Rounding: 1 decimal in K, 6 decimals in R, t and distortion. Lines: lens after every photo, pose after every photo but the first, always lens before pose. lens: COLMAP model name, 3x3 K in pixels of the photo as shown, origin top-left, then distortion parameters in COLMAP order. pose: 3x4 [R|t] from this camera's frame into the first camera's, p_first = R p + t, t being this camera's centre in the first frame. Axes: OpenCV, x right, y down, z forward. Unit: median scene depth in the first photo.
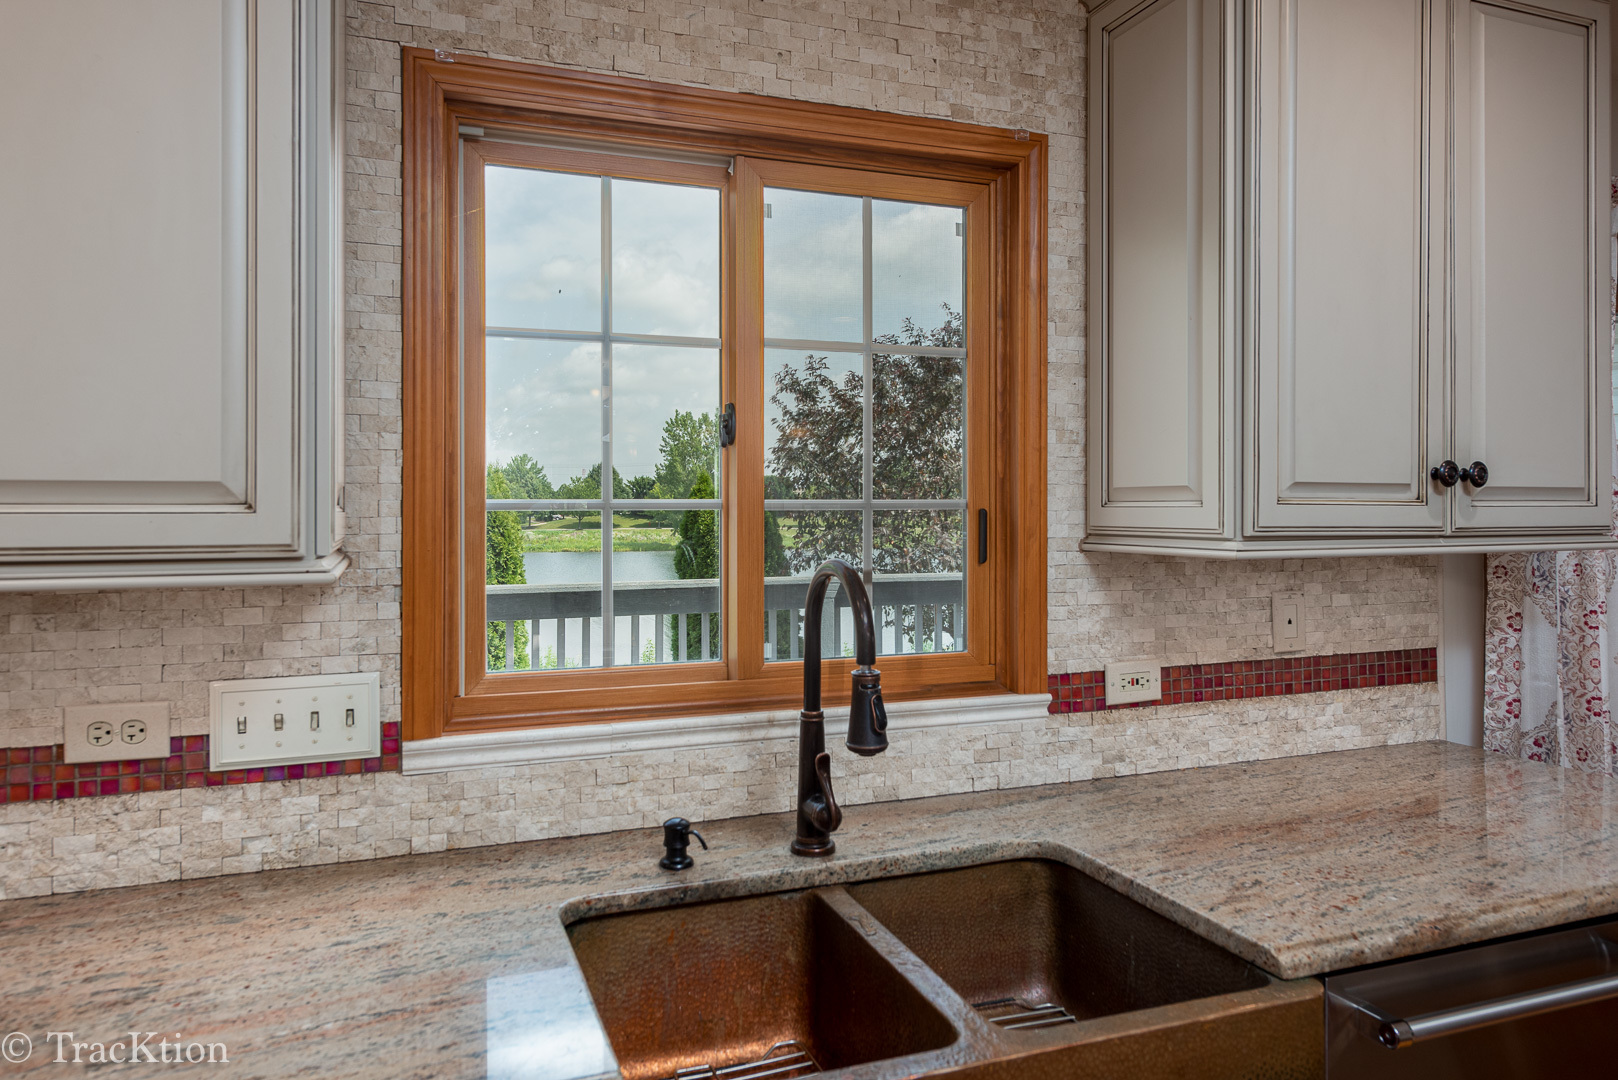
lens RADIAL K [[1083.4, 0, 812.6], [0, 1083.4, 526.4], [0, 0, 1]] dist [0.002380, -0.000646]
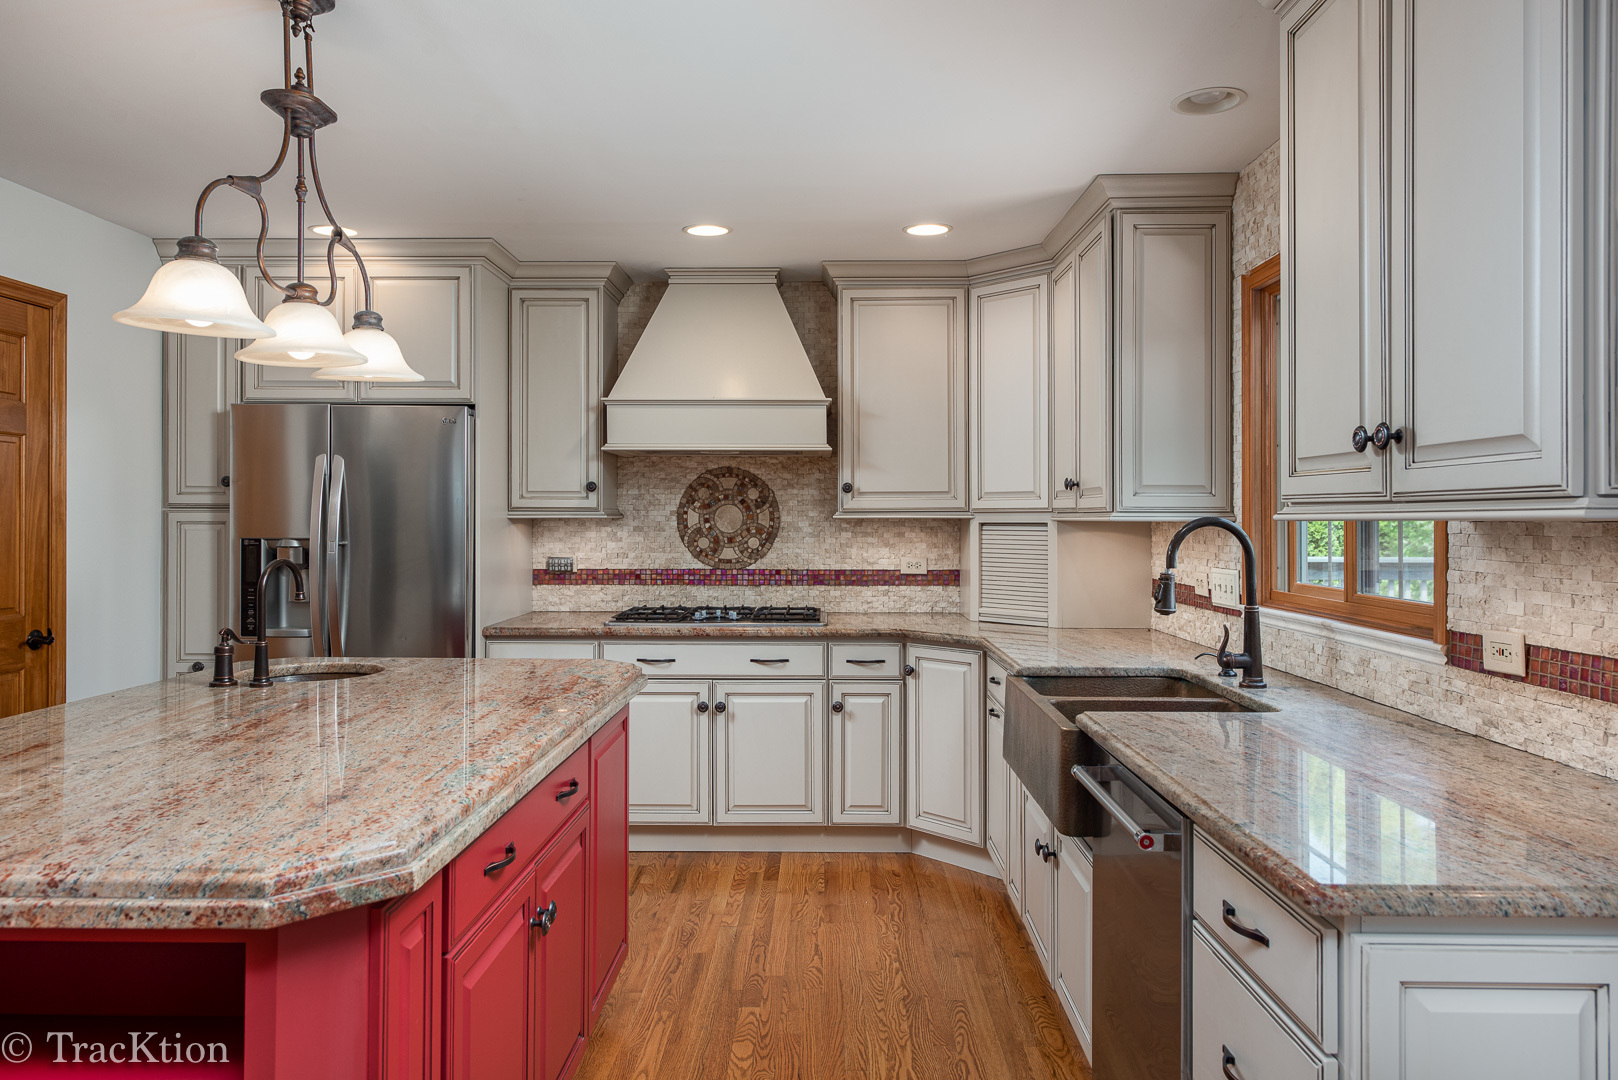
lens RADIAL K [[1083.4, 0, 808.3], [0, 1083.4, 512.7], [0, 0, 1]] dist [0.002380, -0.000646]
pose [[-0.383806, -0.003747, -0.923406, 1.457703], [-0.007164, 0.999974, -0.001080, 0.018970], [0.923386, 0.006201, -0.383823, 0.778763]]
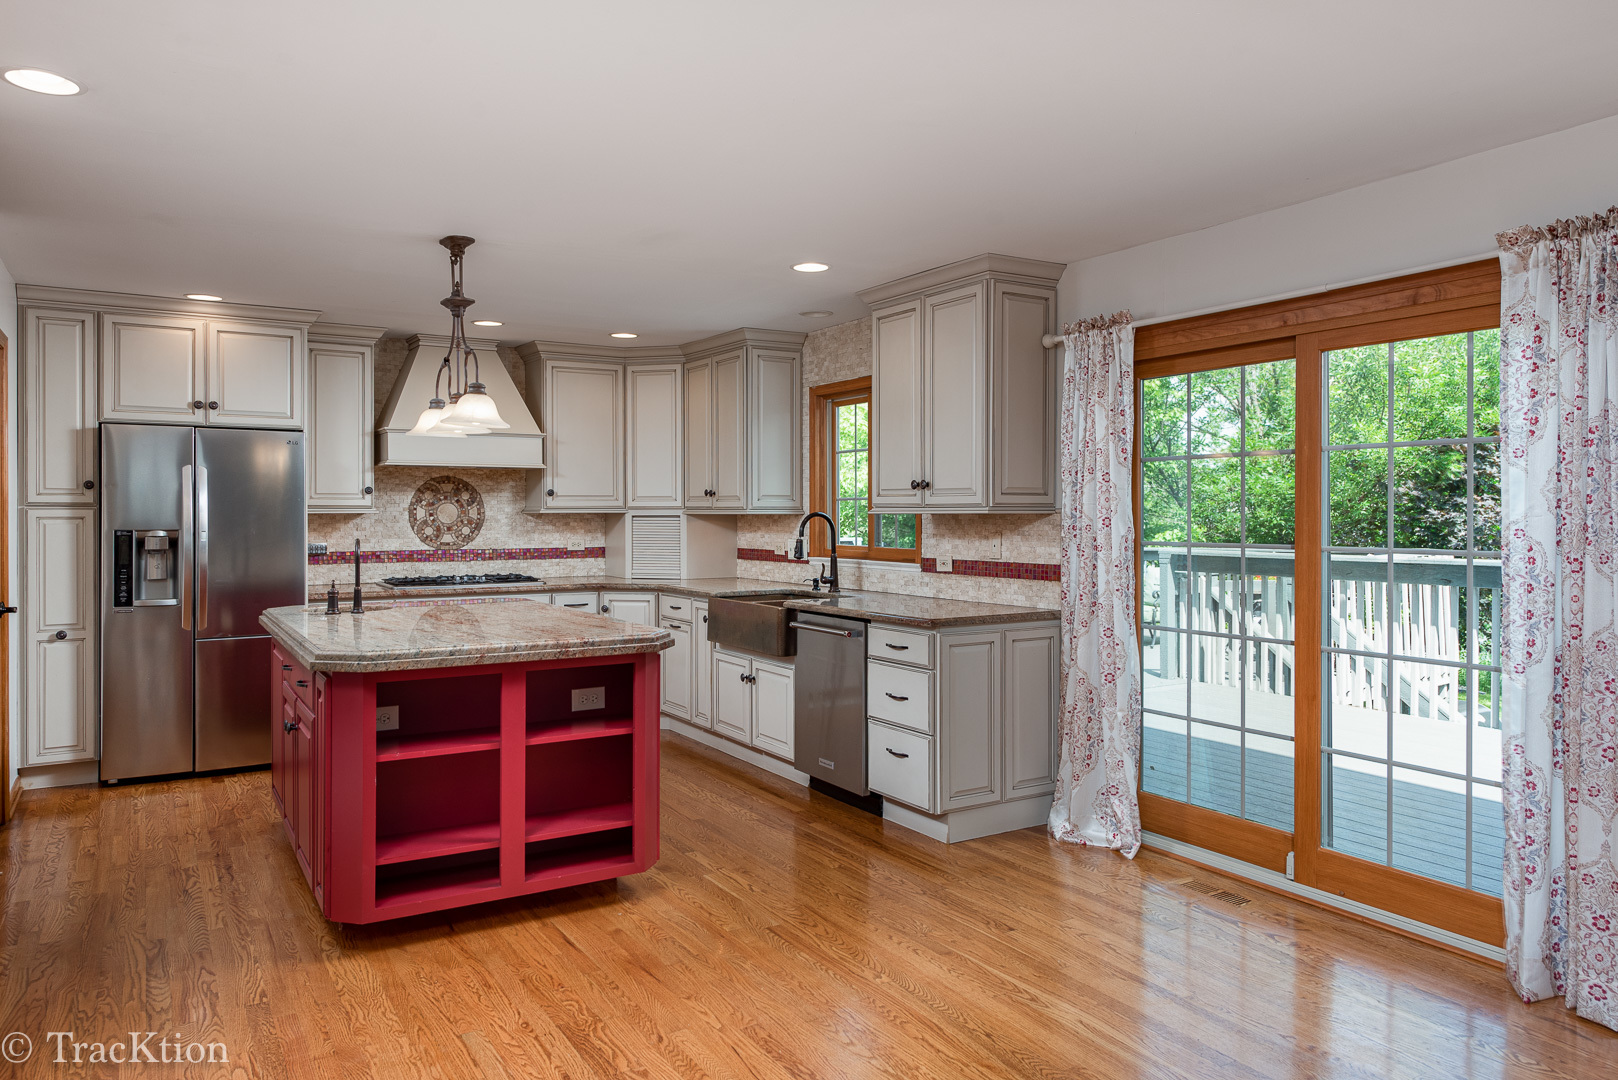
lens RADIAL K [[1083.4, 0, 815.2], [0, 1083.4, 517.7], [0, 0, 1]] dist [0.002380, -0.000646]
pose [[0.175648, 0.007090, -0.984428, 2.810145], [-0.006527, 0.999960, 0.006037, 0.016360], [0.984431, 0.005365, 0.175687, 0.220192]]
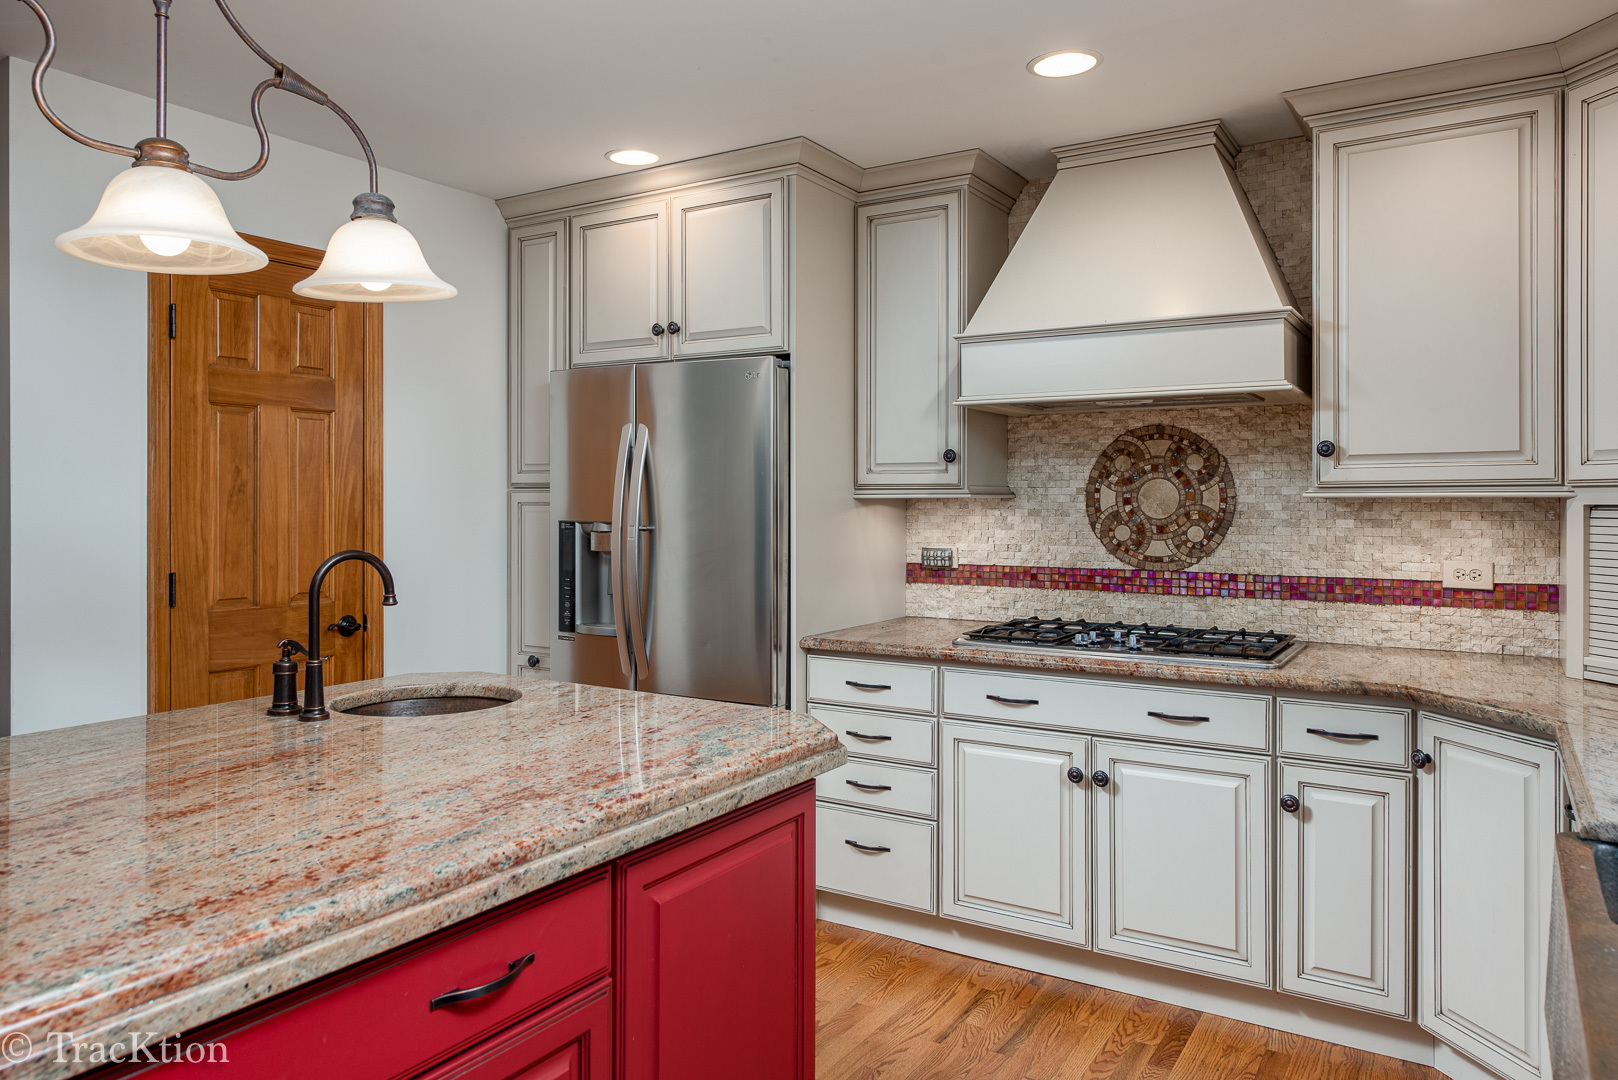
lens RADIAL K [[1083.4, 0, 810.8], [0, 1083.4, 504.4], [0, 0, 1]] dist [0.002380, -0.000646]
pose [[-0.804220, 0.003177, -0.594323, 0.737070], [-0.003512, 0.999943, 0.010098, 0.024609], [0.594321, 0.010208, -0.804163, 0.725467]]
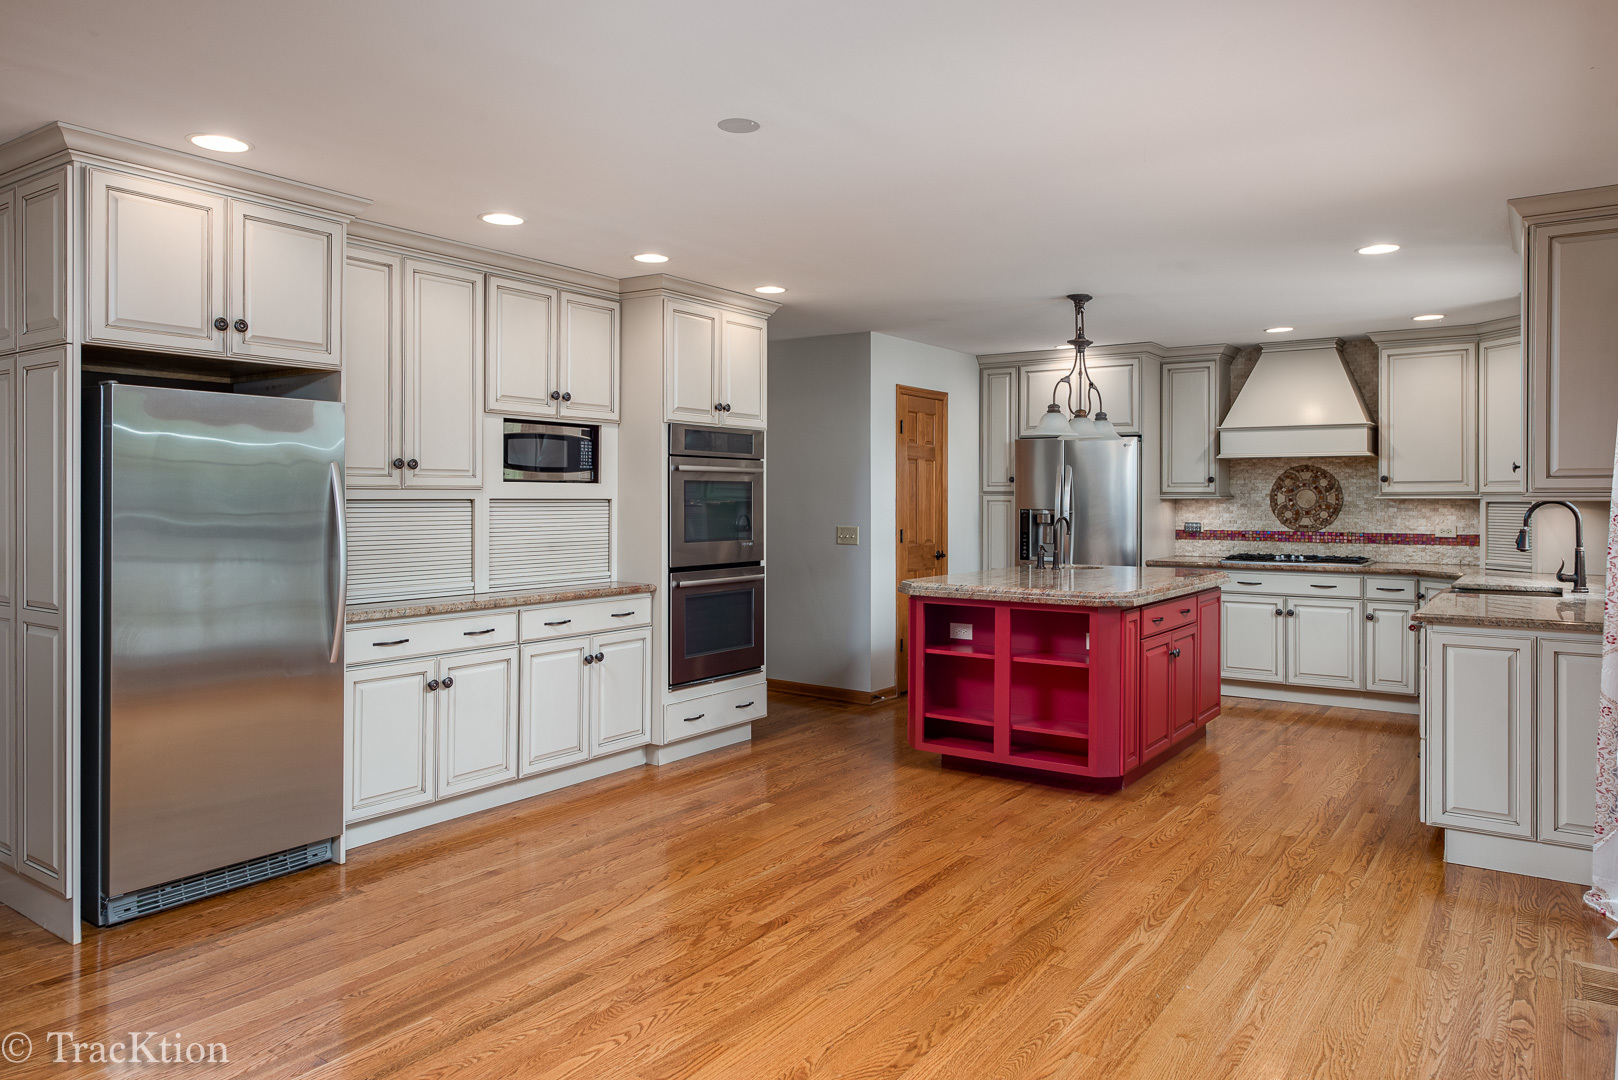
lens RADIAL K [[1083.4, 0, 798.8], [0, 1083.4, 504.4], [0, 0, 1]] dist [0.002380, -0.000646]
pose [[-0.833662, 0.005239, -0.552251, 2.798849], [-0.002703, 0.999904, 0.013567, 0.004230], [0.552269, 0.012803, -0.833568, 1.825883]]
